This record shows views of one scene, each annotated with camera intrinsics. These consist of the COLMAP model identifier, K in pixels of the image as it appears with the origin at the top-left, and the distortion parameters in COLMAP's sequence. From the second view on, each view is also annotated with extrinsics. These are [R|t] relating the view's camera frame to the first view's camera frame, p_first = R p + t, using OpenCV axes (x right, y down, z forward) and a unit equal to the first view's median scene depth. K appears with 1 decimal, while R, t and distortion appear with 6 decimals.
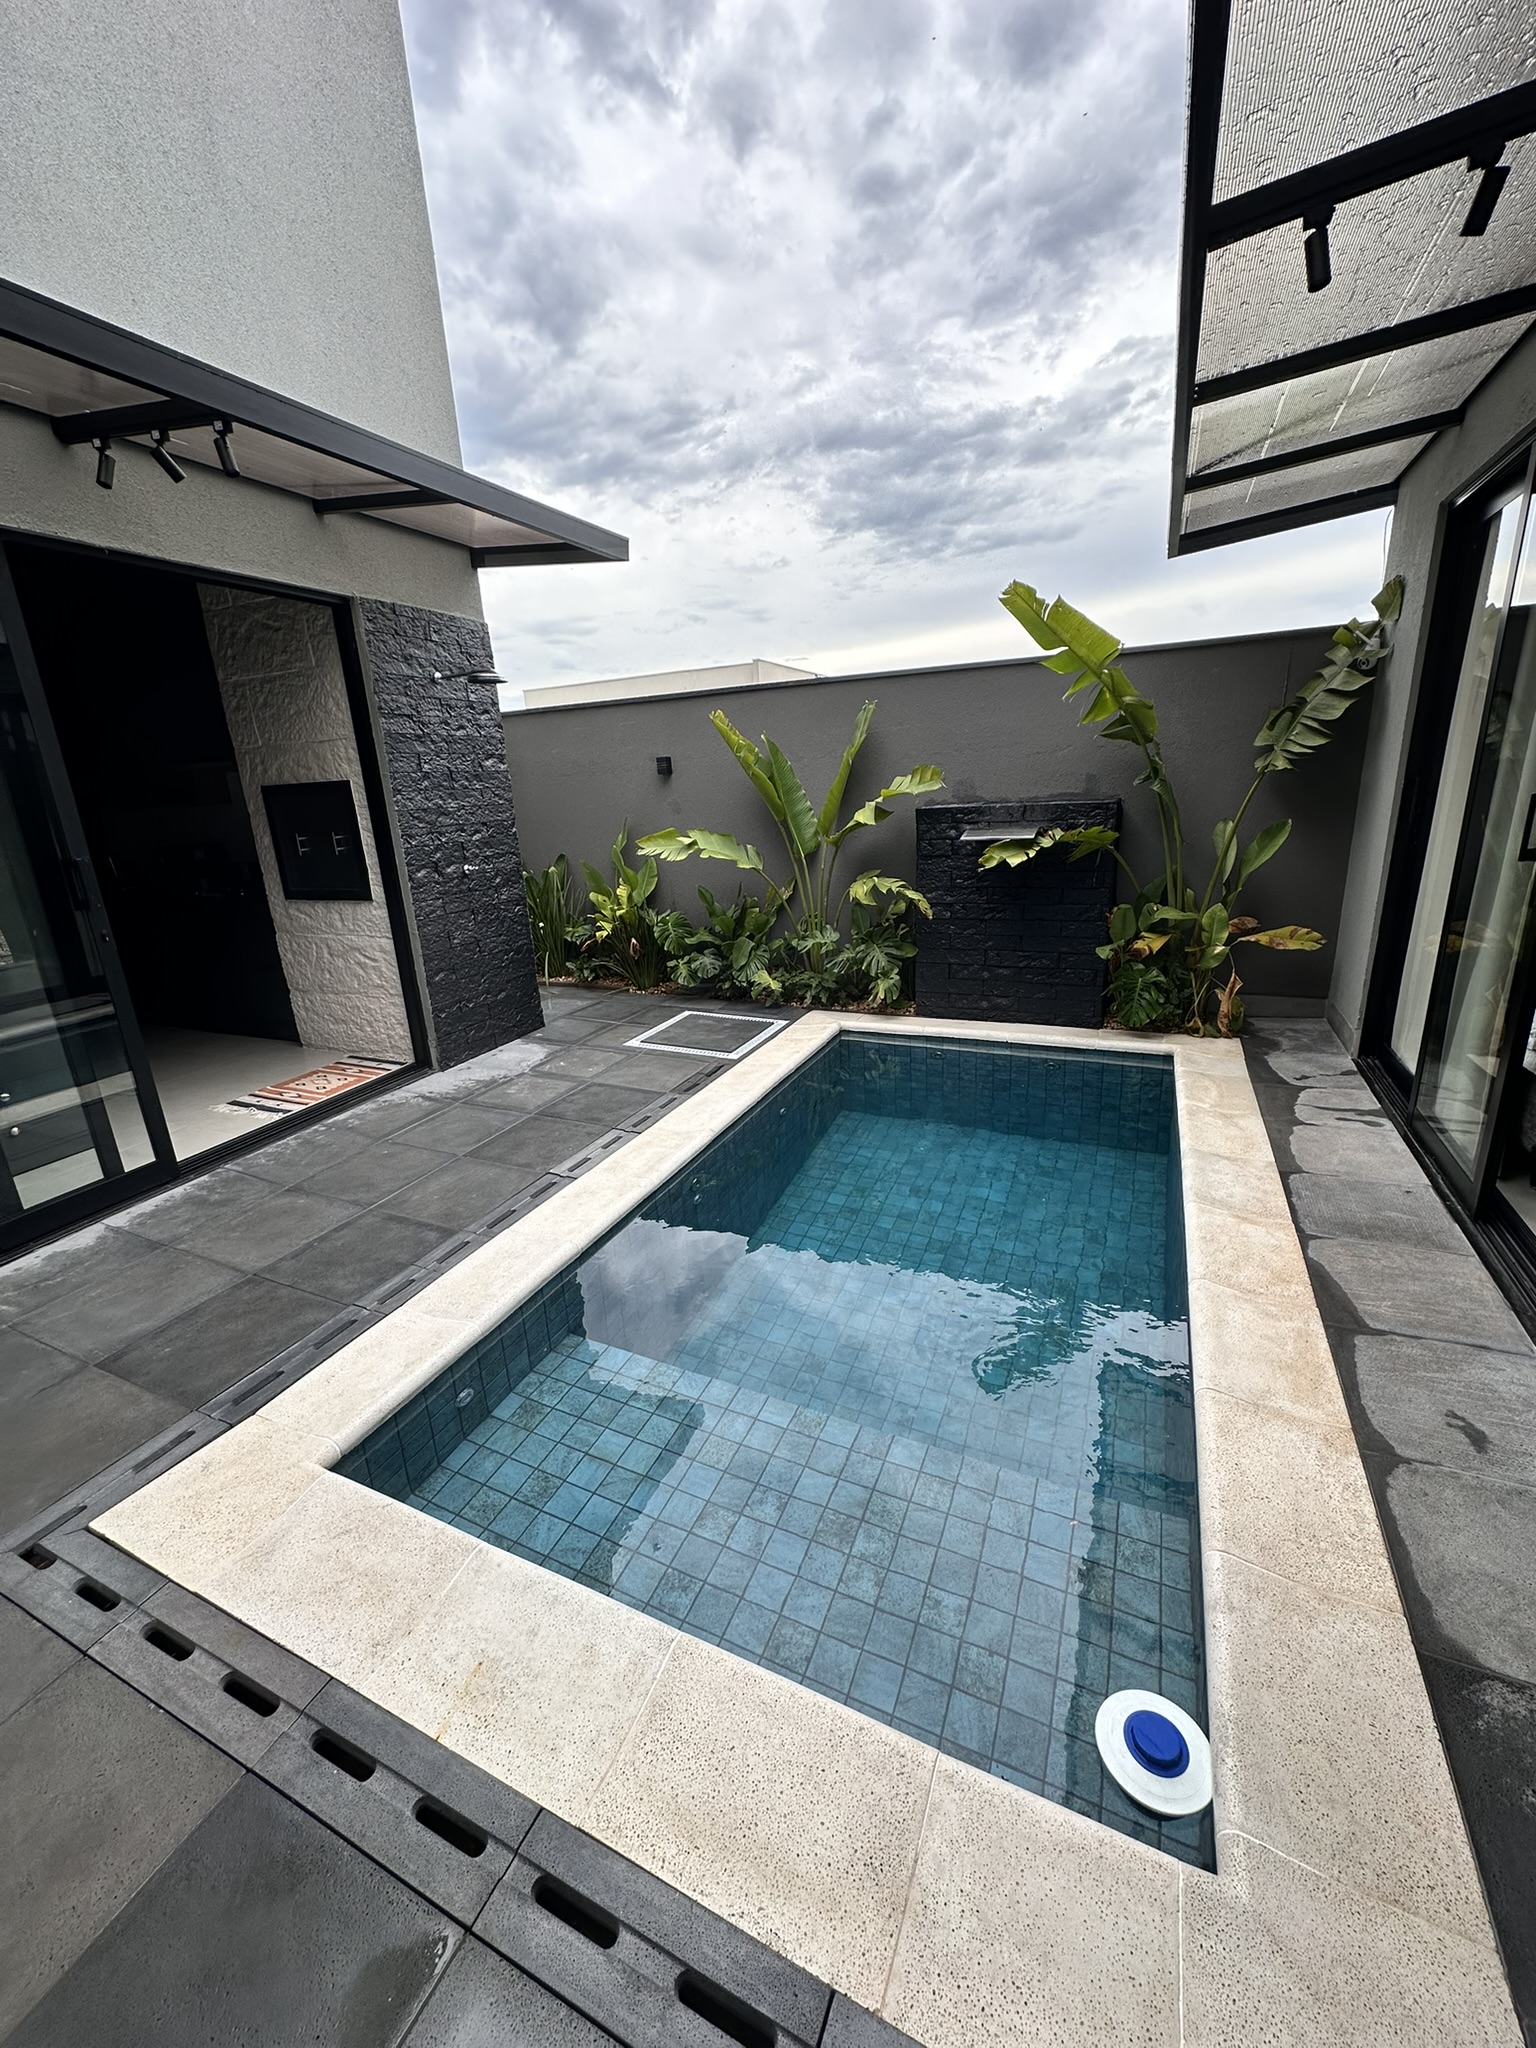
lens RADIAL K [[828.4, 0, 763.8], [0, 828.4, 1013.3], [0, 0, 1]] dist [-0.000333, 0.000573]
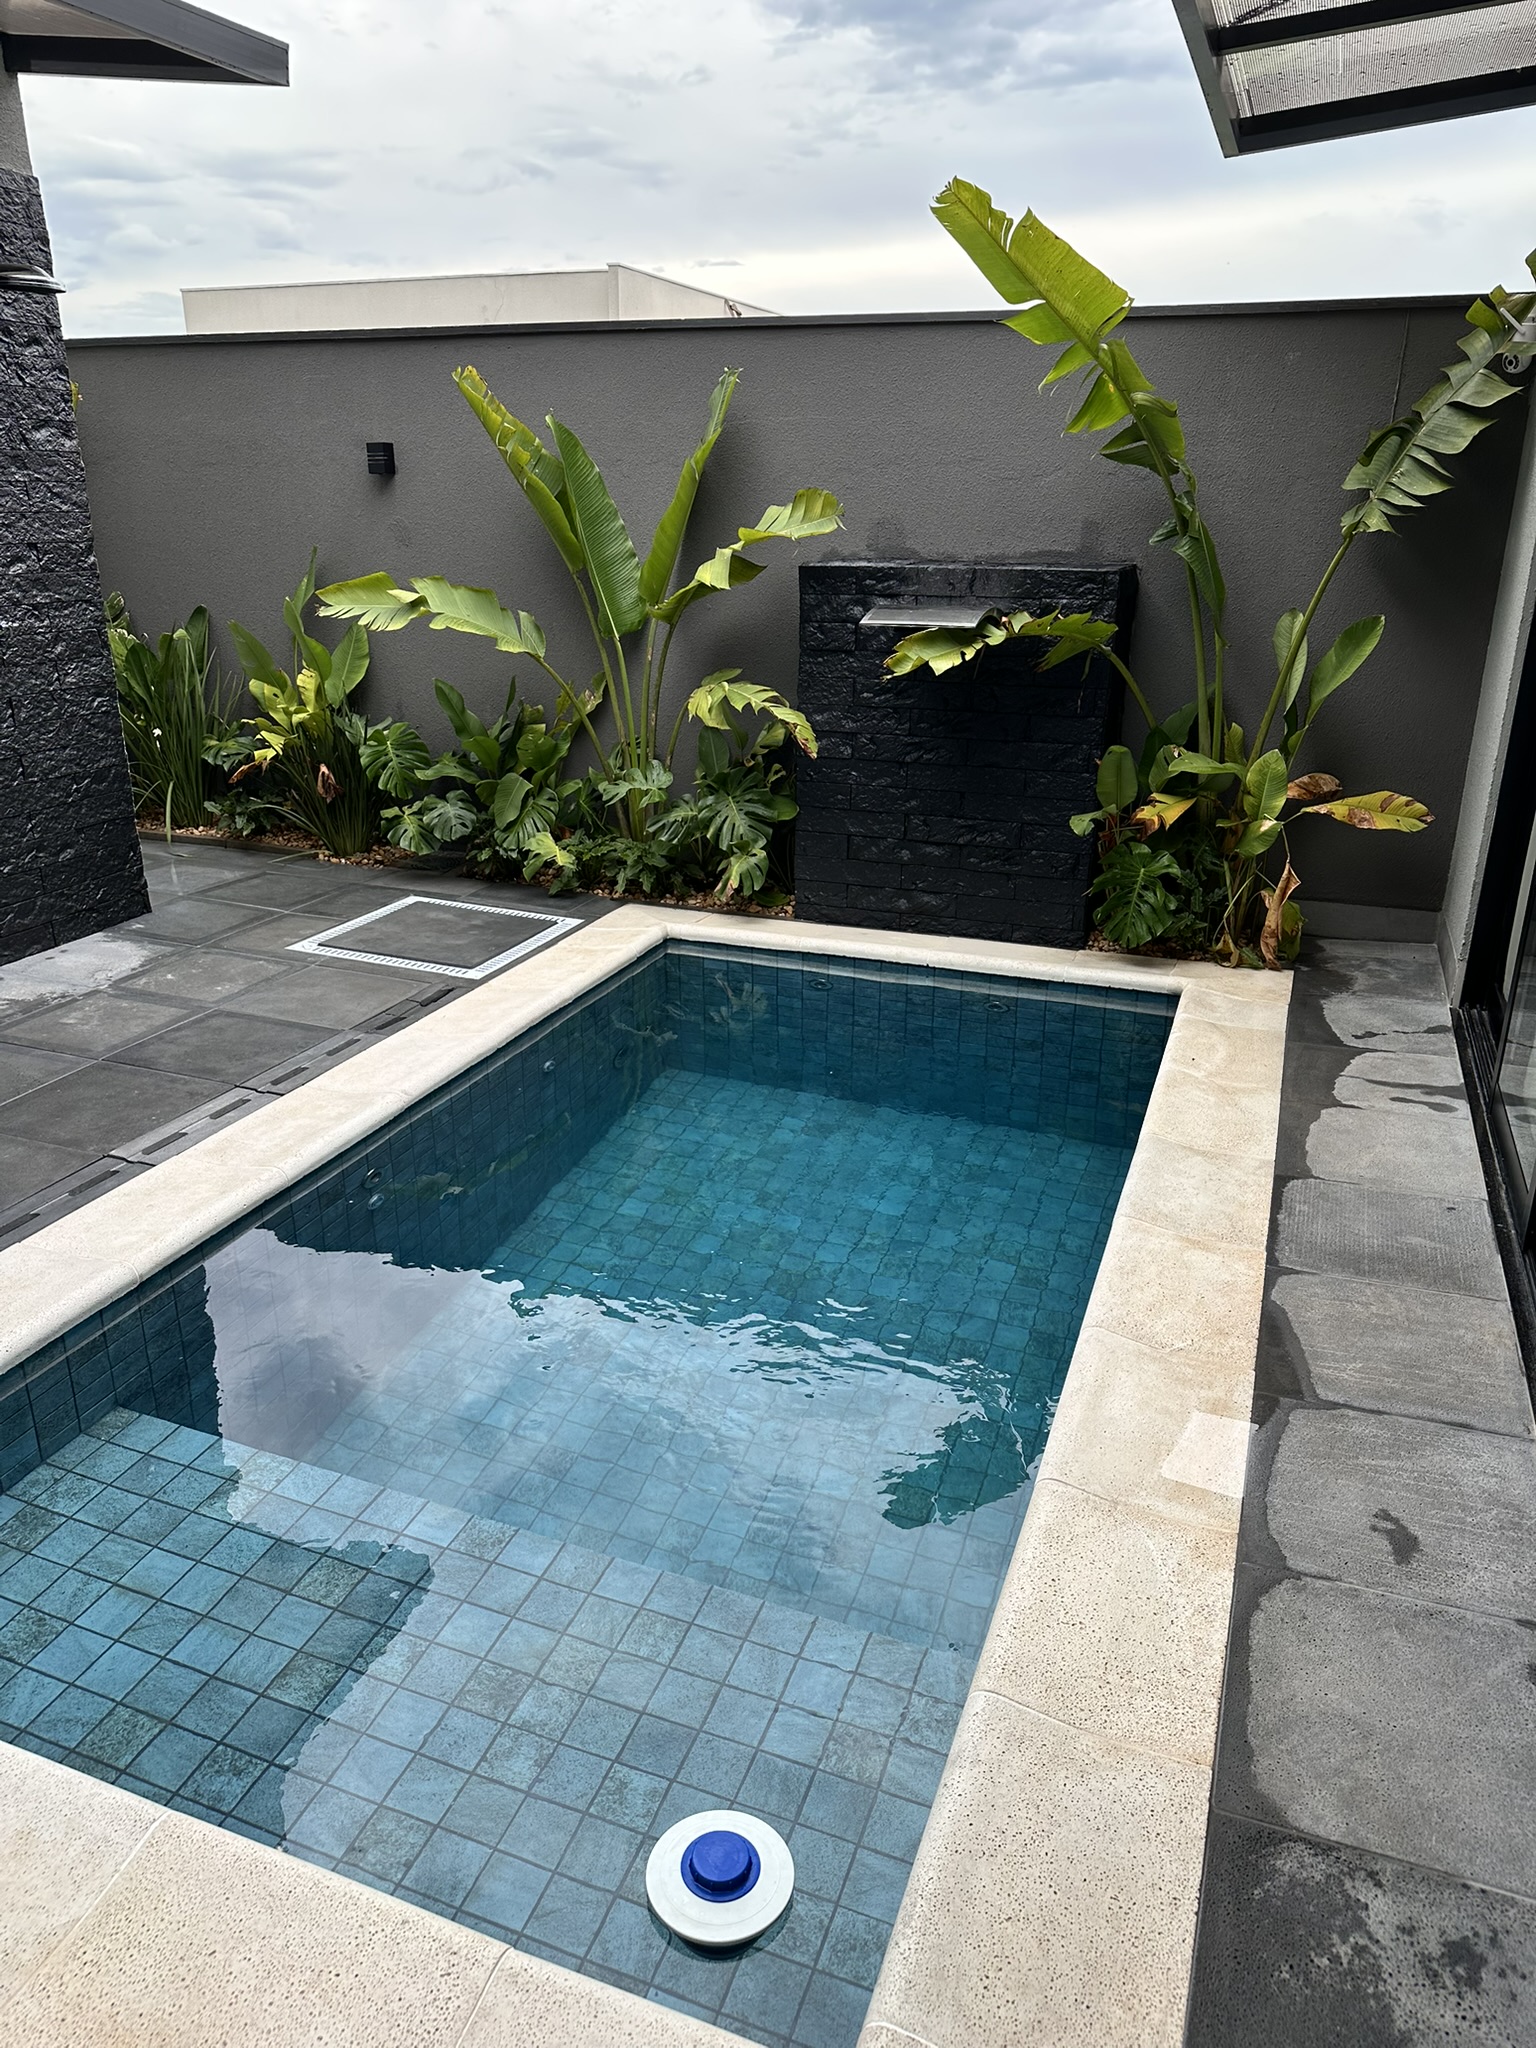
lens RADIAL K [[1449.1, 0, 782.0], [0, 1449.1, 1037.7], [0, 0, 1]] dist [0.030662, -0.025303]
pose [[0.995702, 0.028921, 0.087985, 0.102959], [-0.036314, 0.995836, 0.083621, 0.002465], [-0.085200, -0.086457, 0.992606, -0.062464]]
